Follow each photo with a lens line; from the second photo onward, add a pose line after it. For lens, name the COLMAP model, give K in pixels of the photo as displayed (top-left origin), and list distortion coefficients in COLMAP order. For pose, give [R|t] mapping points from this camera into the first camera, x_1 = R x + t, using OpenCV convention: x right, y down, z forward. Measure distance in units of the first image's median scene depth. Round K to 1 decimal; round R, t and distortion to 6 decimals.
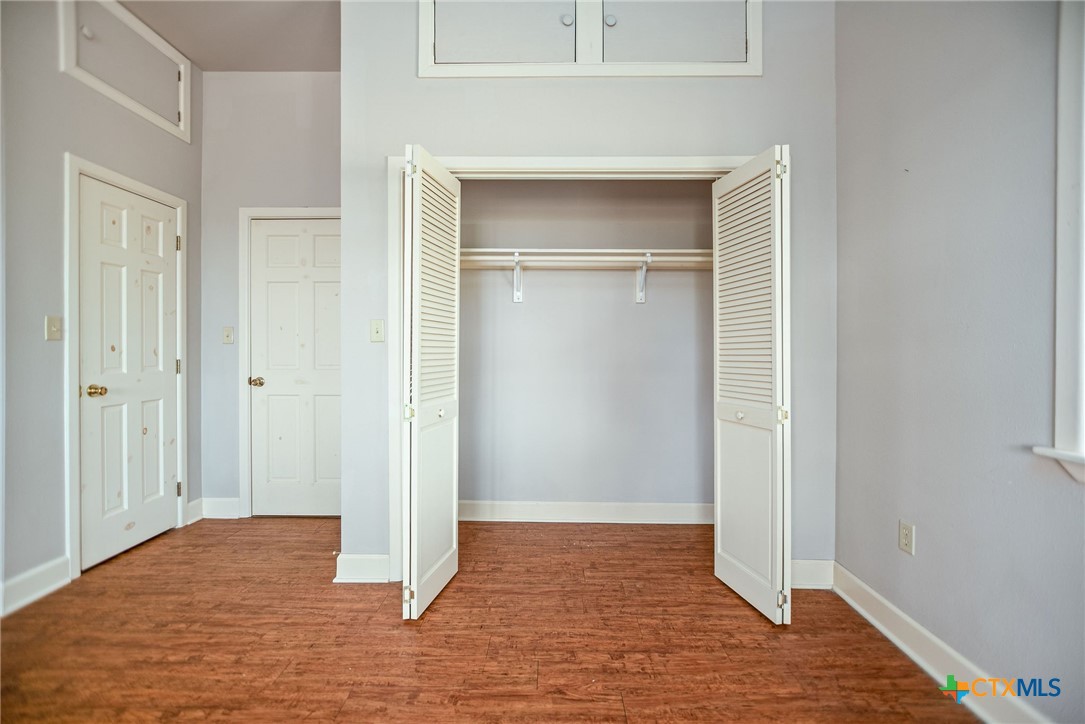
lens RADIAL K [[467.9, 0, 544.5], [0, 467.9, 354.0], [0, 0, 1]] dist [-0.001121, 0.002139]
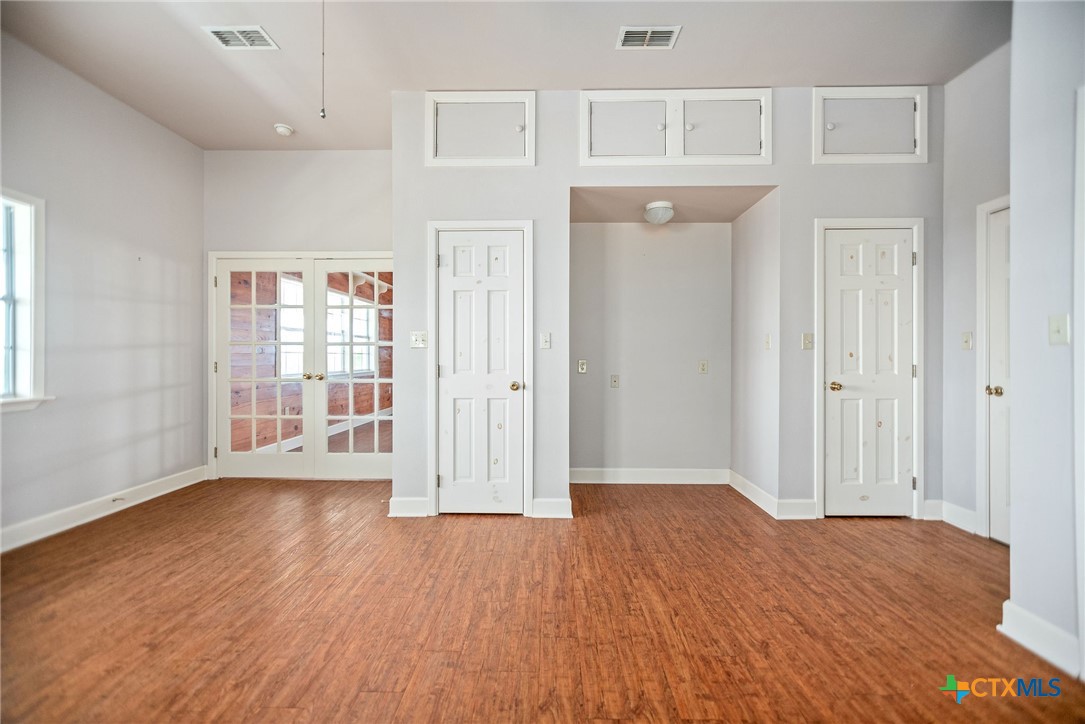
lens RADIAL K [[467.9, 0, 544.1], [0, 467.9, 357.5], [0, 0, 1]] dist [-0.001121, 0.002139]
pose [[-0.006543, 0.000546, -0.999978, 0.405581], [-0.009696, 0.999953, 0.000609, 0.002908], [0.999932, 0.009700, -0.006537, 0.176809]]
